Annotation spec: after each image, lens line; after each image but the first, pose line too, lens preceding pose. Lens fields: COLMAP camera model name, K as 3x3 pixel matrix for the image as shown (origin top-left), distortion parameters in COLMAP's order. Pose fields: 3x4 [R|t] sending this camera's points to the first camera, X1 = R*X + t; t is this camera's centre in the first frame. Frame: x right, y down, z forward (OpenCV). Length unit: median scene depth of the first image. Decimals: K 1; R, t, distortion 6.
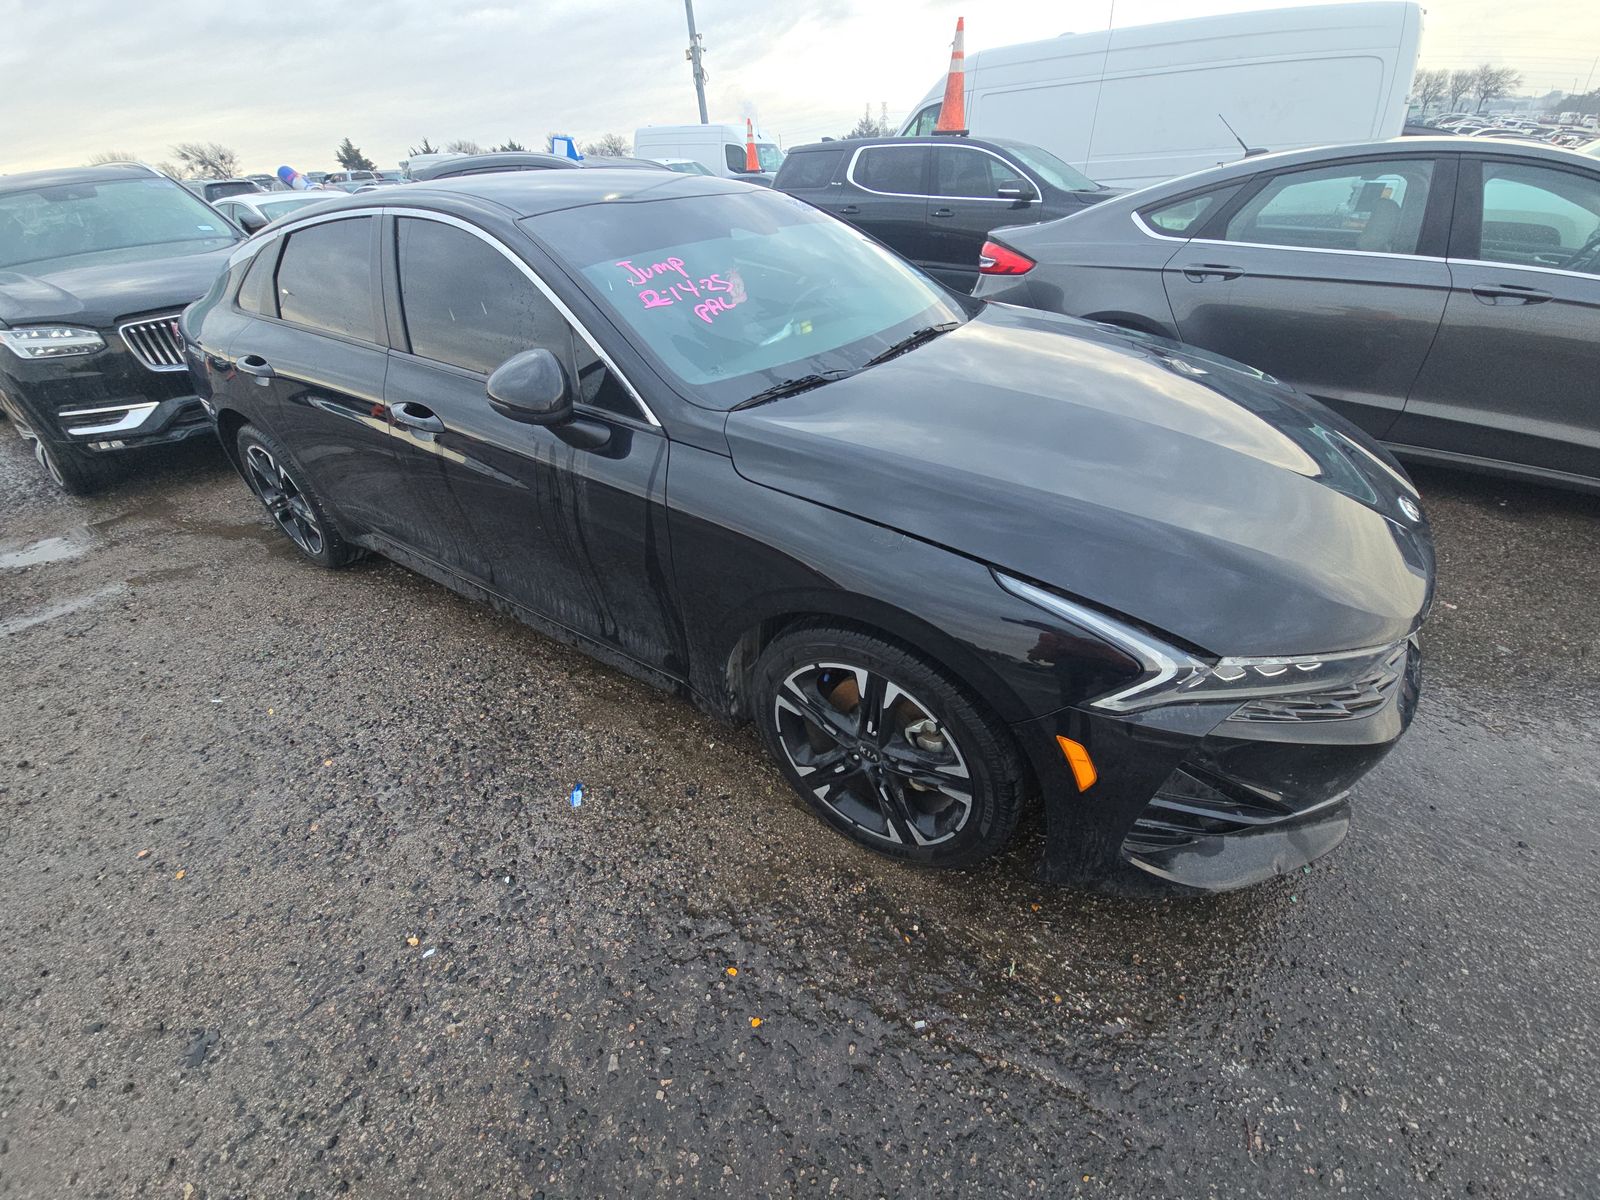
lens RADIAL K [[638.8, 0, 803.2], [0, 638.8, 603.1], [0, 0, 1]] dist [0.014522, -0.011300]
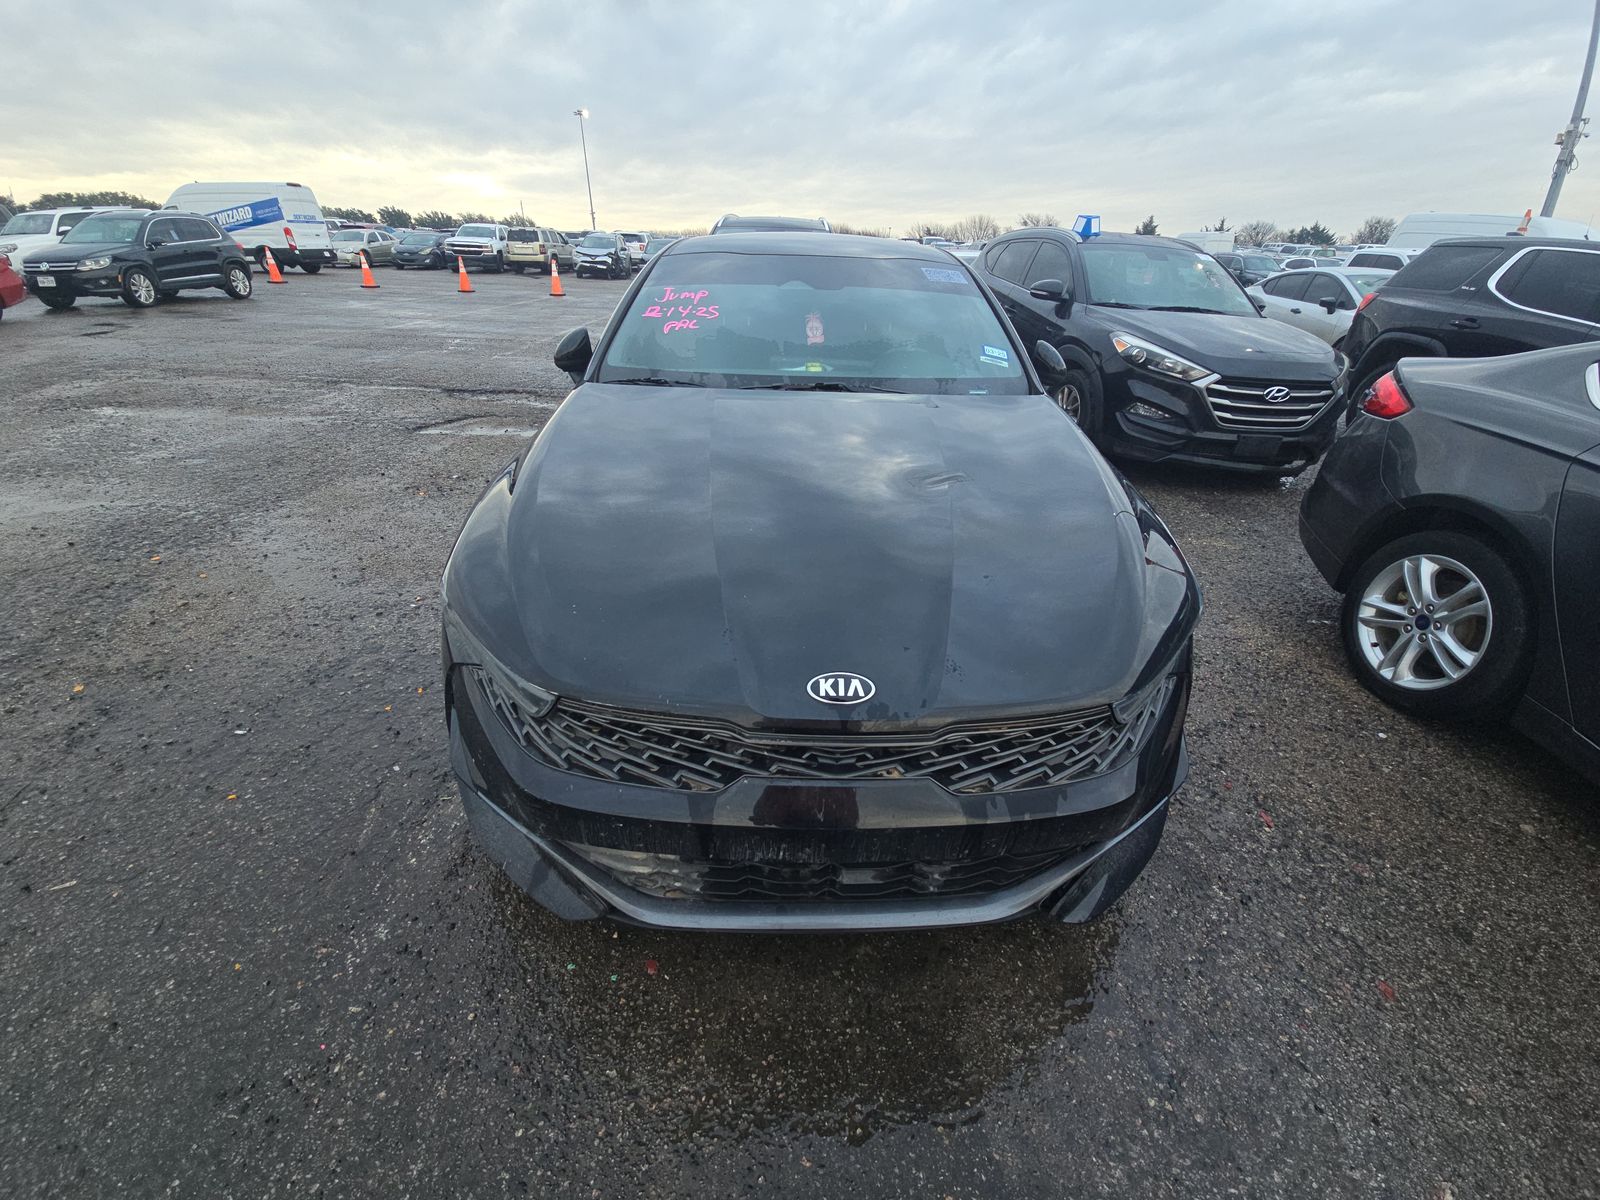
lens RADIAL K [[638.8, 0, 803.2], [0, 638.8, 603.1], [0, 0, 1]] dist [0.014522, -0.011300]
pose [[0.566316, 0.447519, -0.692107, 0.938102], [-0.504532, 0.852254, 0.138237, -0.209161], [0.651715, 0.270904, 0.708433, 0.271967]]
